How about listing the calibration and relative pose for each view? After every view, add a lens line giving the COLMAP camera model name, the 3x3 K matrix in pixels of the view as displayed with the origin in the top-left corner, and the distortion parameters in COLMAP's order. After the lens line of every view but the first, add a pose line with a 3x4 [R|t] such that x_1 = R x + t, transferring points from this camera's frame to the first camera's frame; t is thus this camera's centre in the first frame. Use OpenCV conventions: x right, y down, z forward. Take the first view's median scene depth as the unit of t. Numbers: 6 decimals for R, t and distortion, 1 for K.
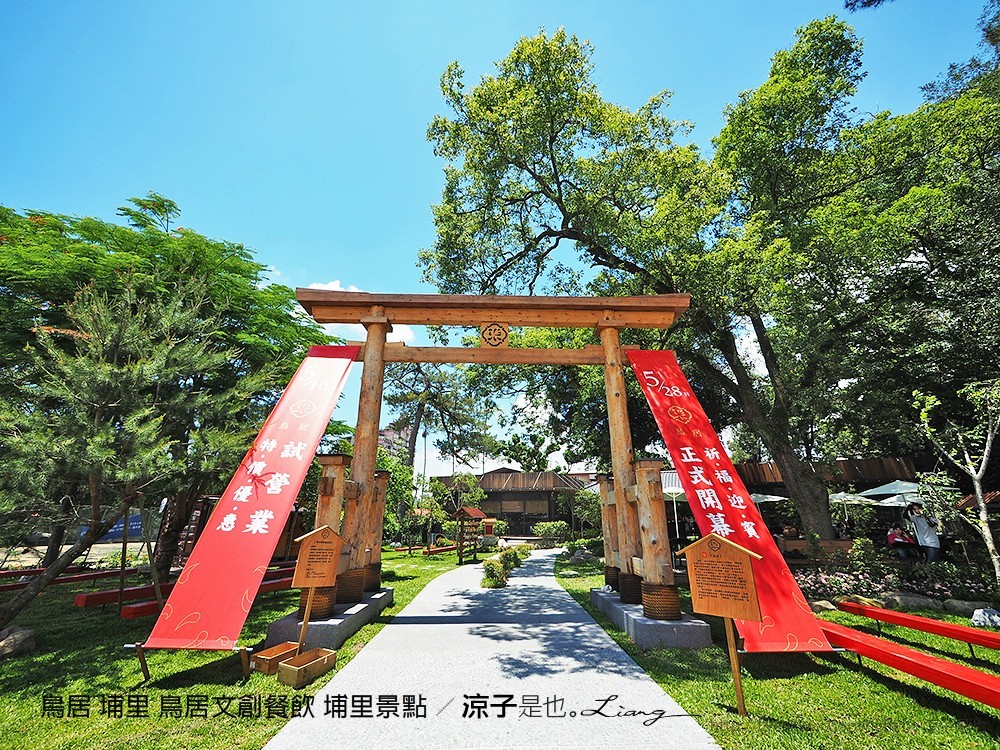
lens RADIAL K [[423.8, 0, 500.0], [0, 423.8, 375.0], [0, 0, 1]] dist [0.001279, 0.000172]
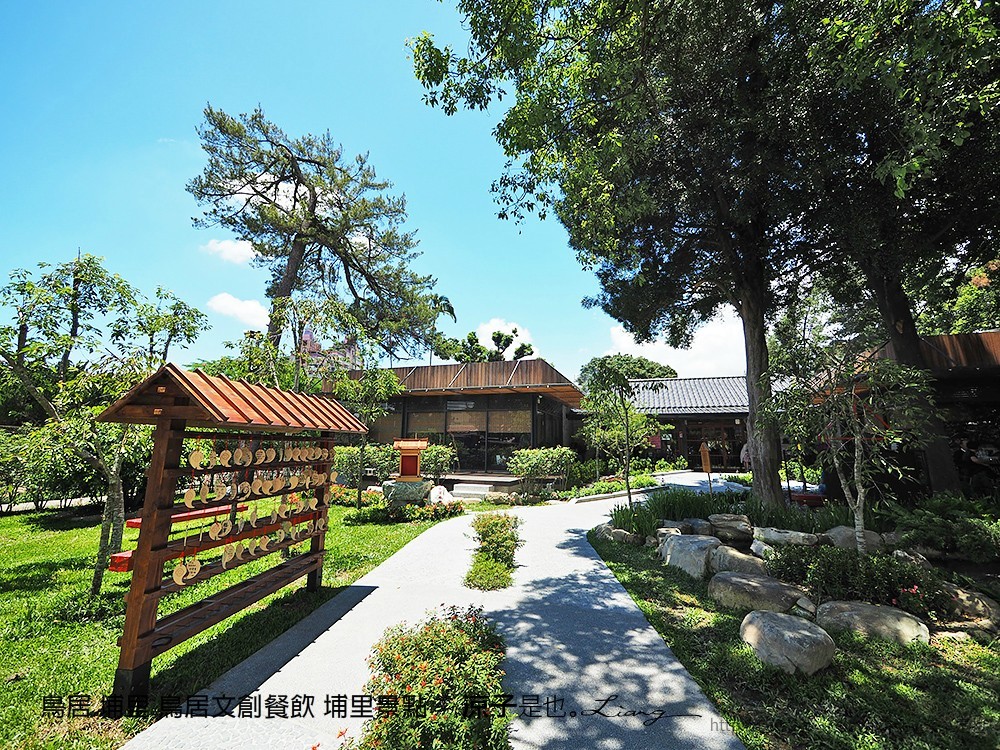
lens RADIAL K [[420.2, 0, 500.0], [0, 420.2, 375.0], [0, 0, 1]] dist [0.000088, 0.000353]
pose [[0.994775, 0.025801, 0.098779, 0.019267], [-0.041600, 0.986011, 0.161404, 0.177370], [-0.093233, -0.164670, 0.981933, 0.516172]]
